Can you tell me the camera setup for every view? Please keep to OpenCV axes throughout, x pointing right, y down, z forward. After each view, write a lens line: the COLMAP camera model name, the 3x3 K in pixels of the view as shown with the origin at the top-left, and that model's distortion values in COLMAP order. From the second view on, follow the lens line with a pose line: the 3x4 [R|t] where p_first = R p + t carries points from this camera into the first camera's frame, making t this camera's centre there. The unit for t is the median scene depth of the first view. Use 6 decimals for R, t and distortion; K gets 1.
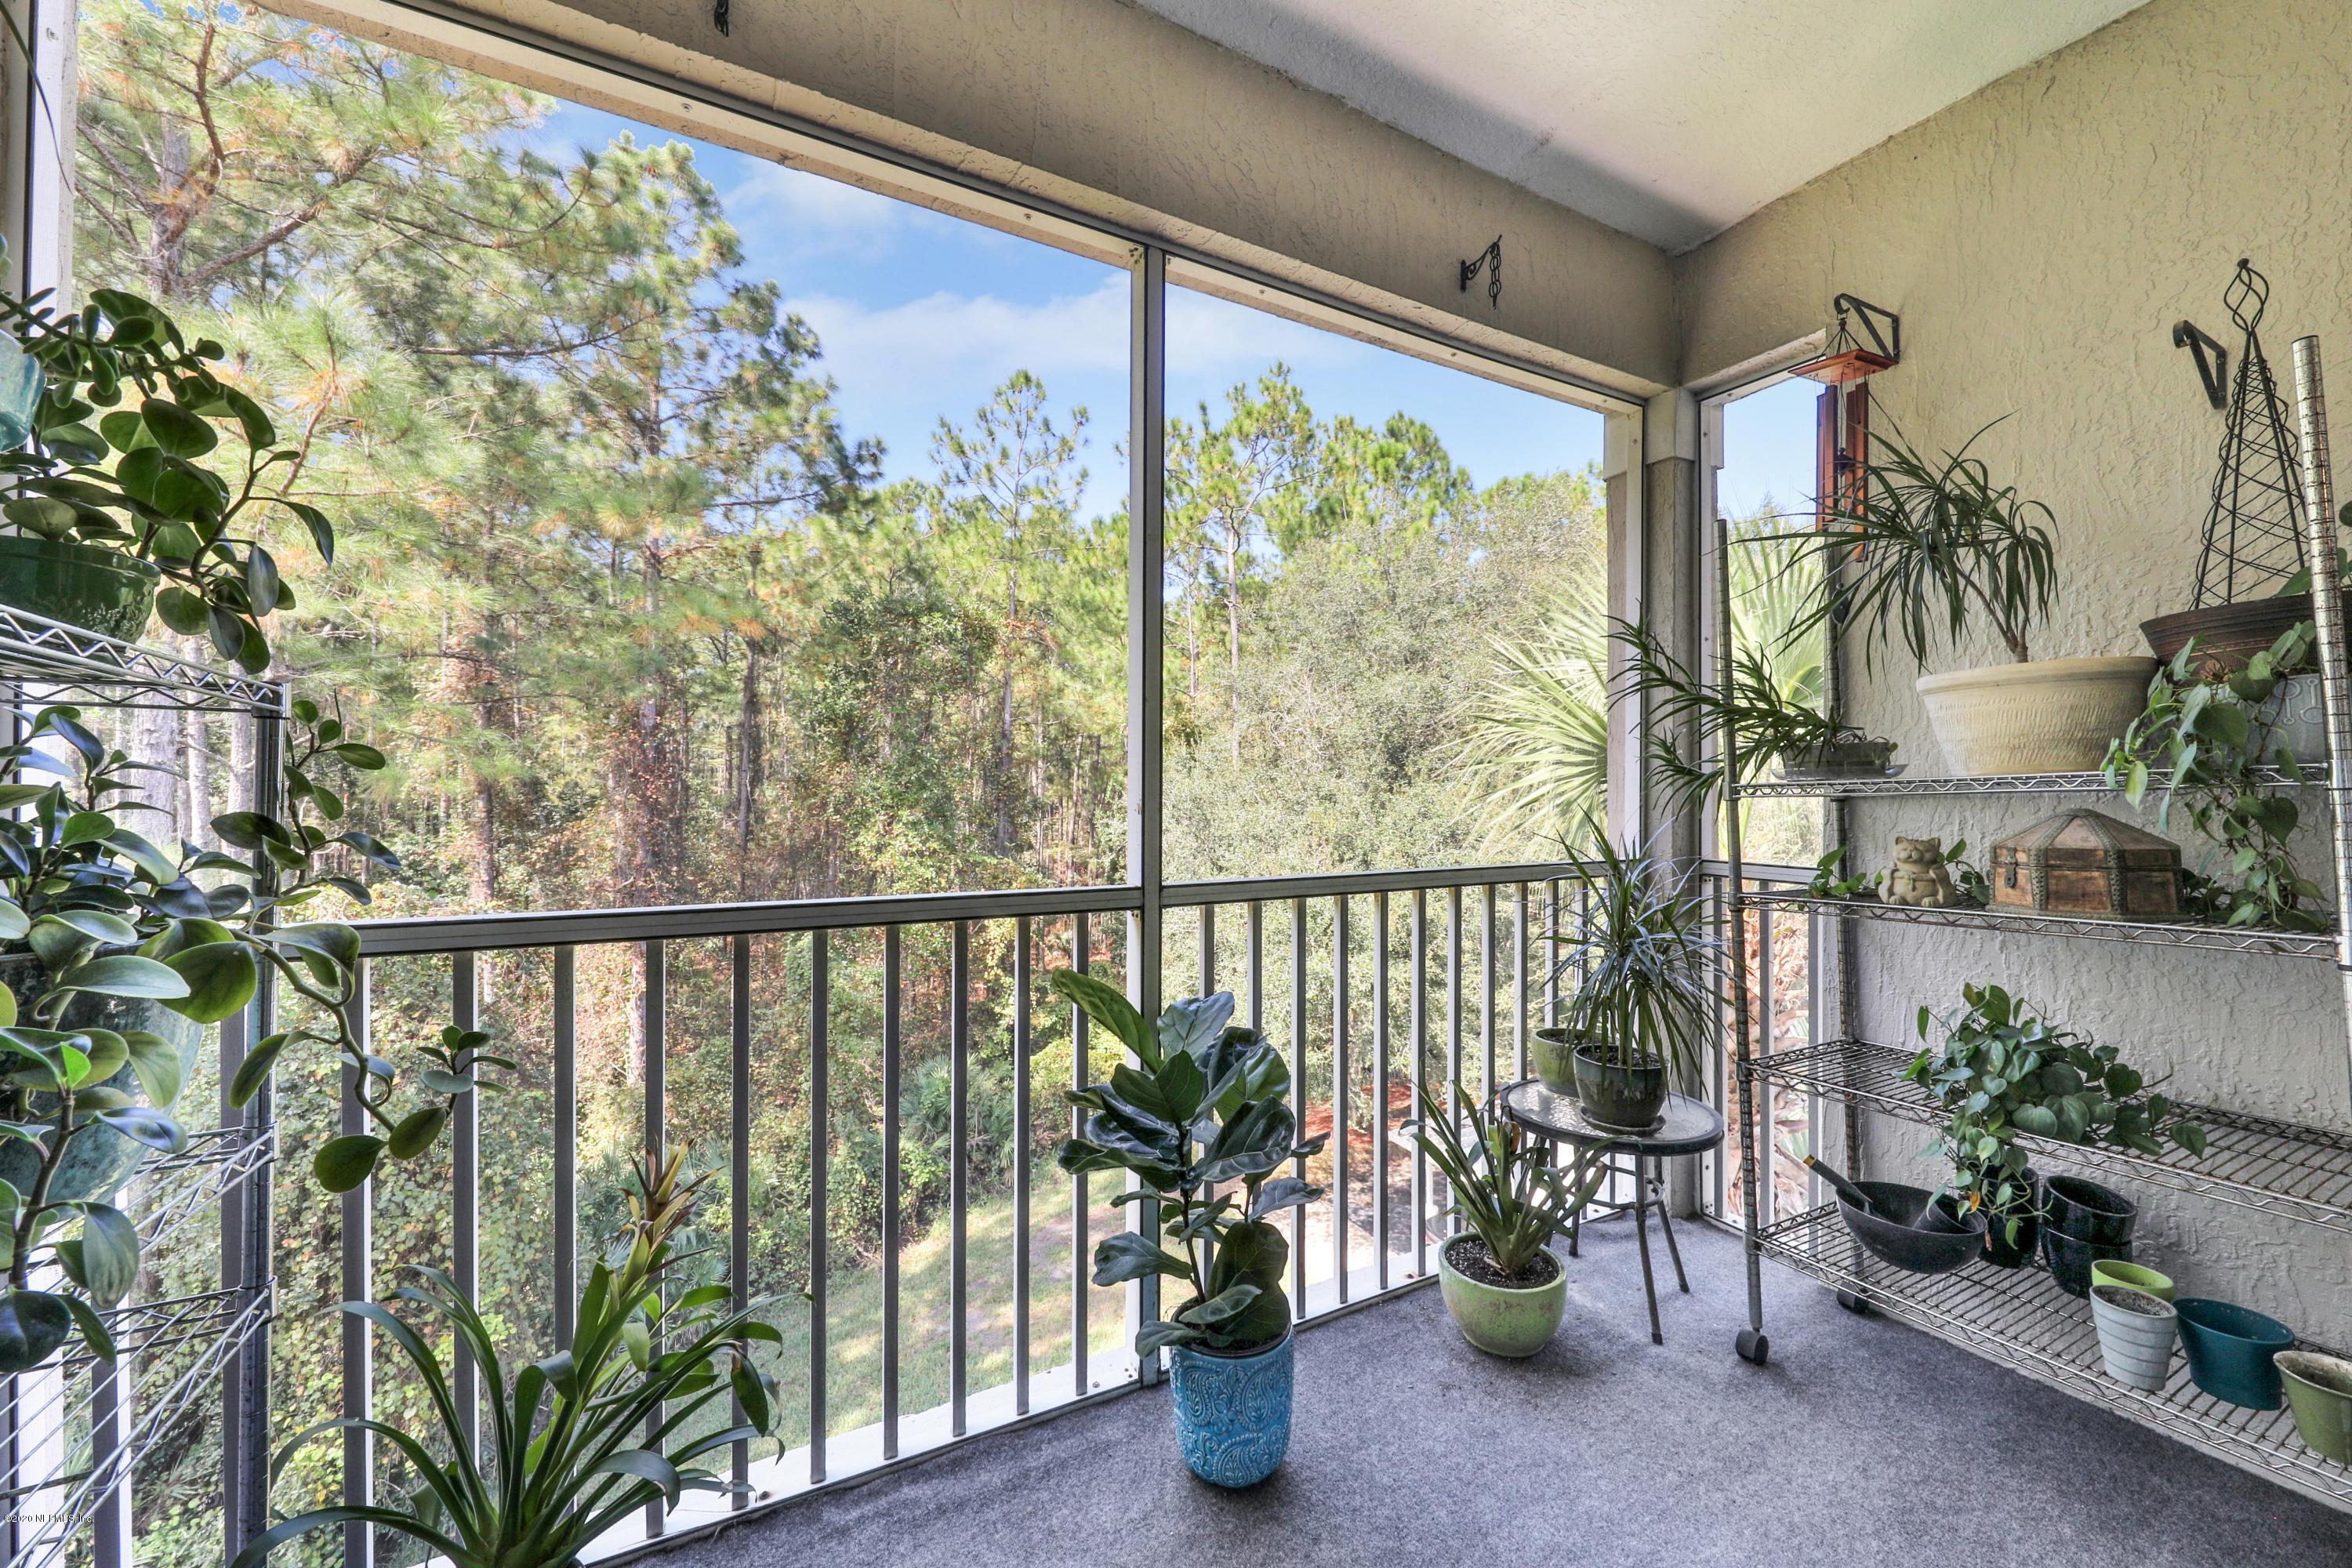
lens RADIAL K [[836.5, 0, 1161.3], [0, 836.5, 778.6], [0, 0, 1]] dist [-0.018381, -0.000115]
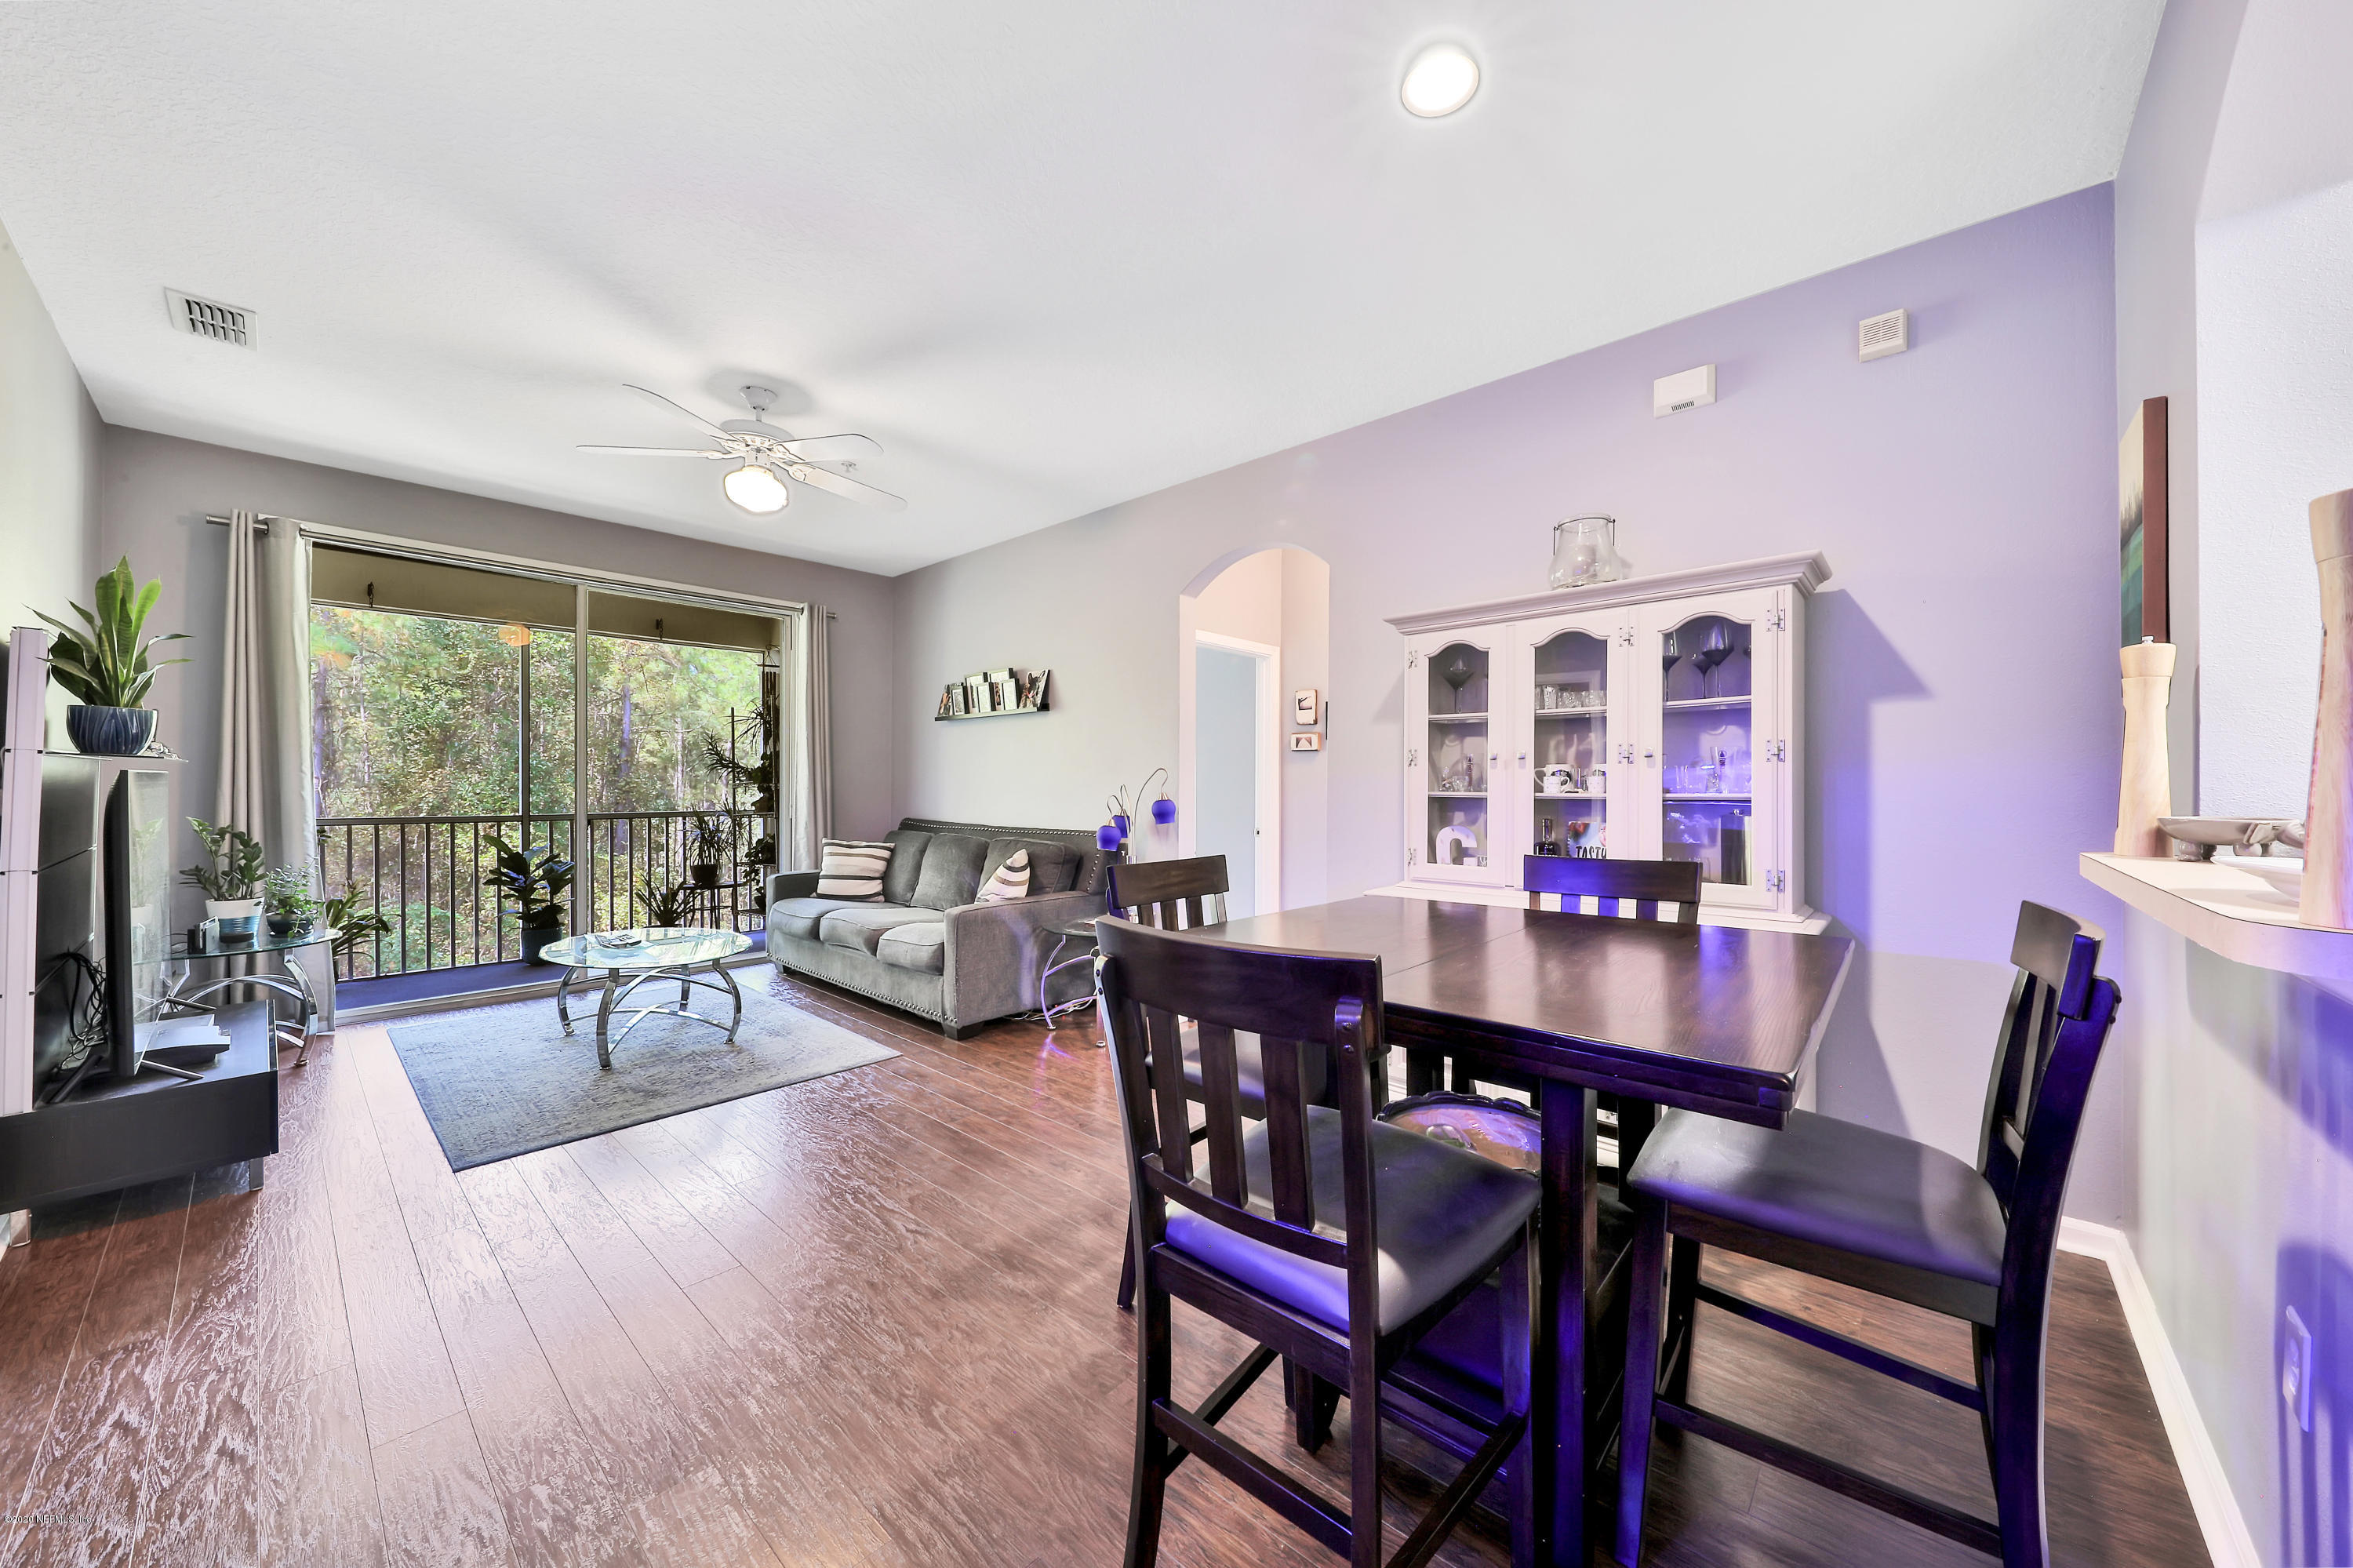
lens RADIAL K [[836.9, 0, 1221.5], [0, 836.9, 793.6], [0, 0, 1]] dist [-0.018381, -0.000115]
pose [[0.925636, -0.006164, 0.378364, 0.145841], [0.001758, 0.999927, 0.011990, 0.001006], [-0.378410, -0.010433, 0.925579, -0.346662]]
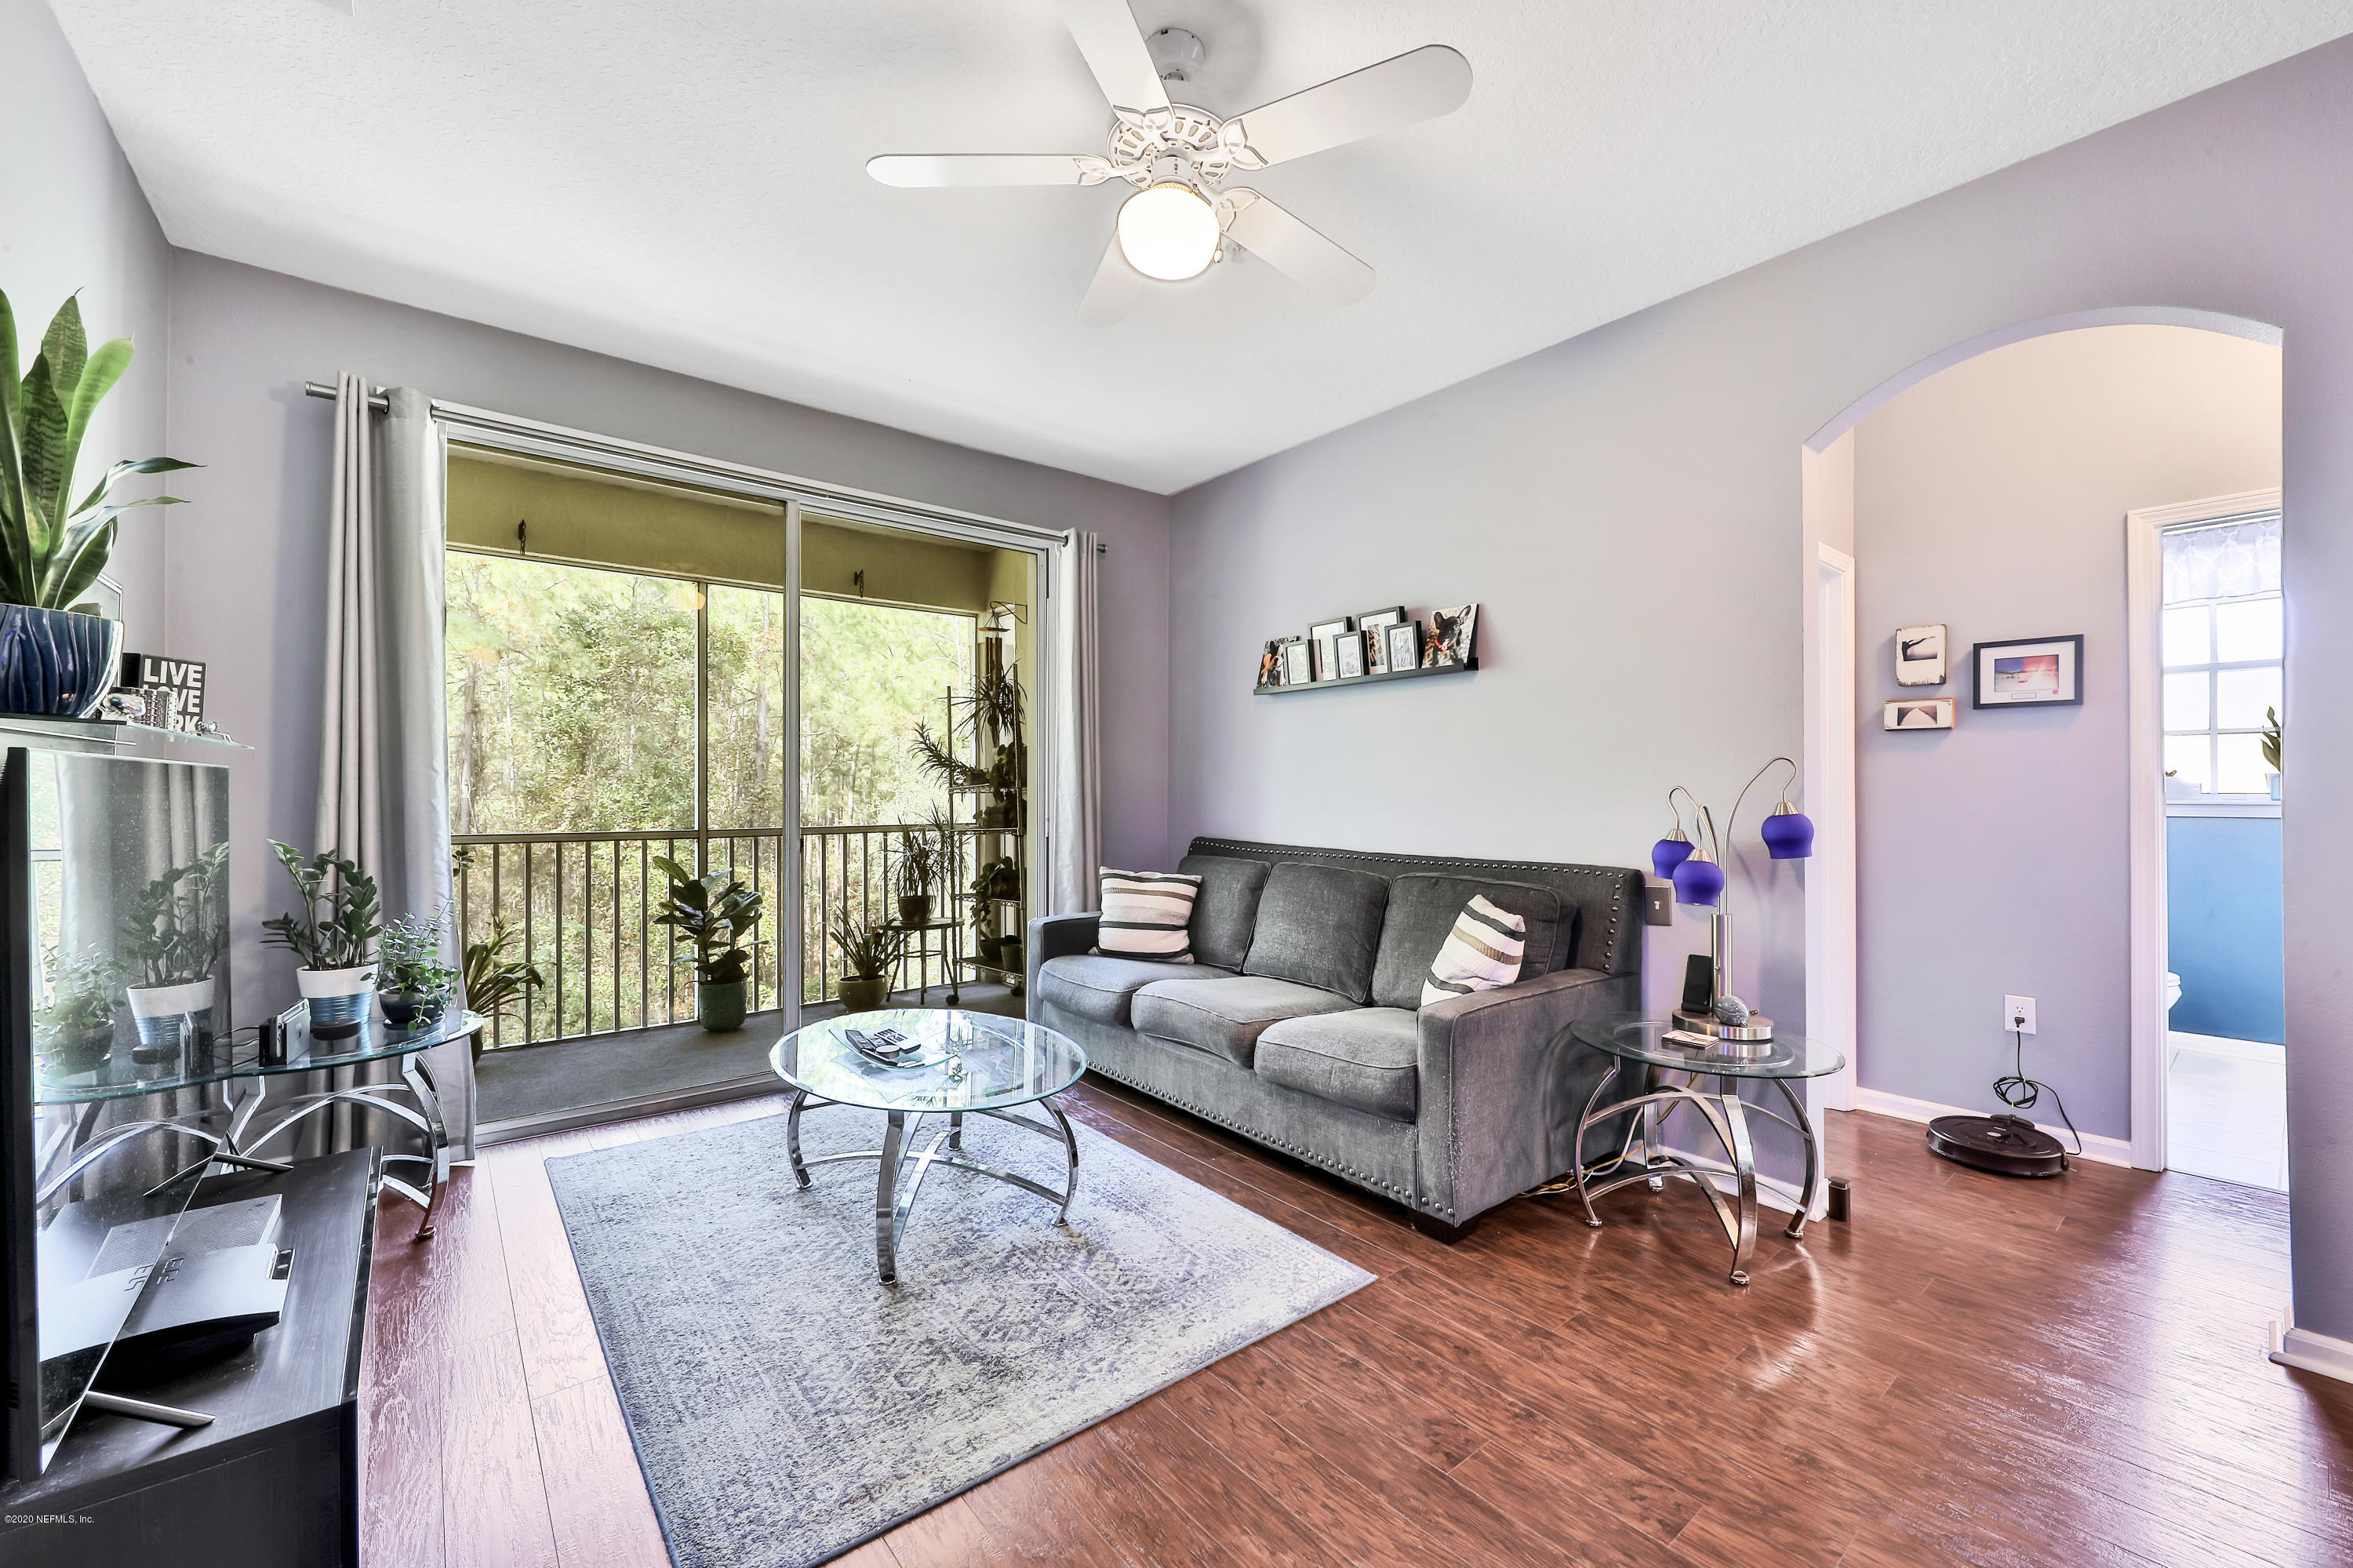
lens RADIAL K [[923.2, 0, 1185.8], [0, 923.2, 797.0], [0, 0, 1]] dist [-0.006276, -0.000763]
pose [[0.977011, -0.004389, 0.213146, 0.090676], [0.002972, 0.999971, 0.006969, 0.001606], [-0.213170, -0.006175, 0.976996, -0.226182]]
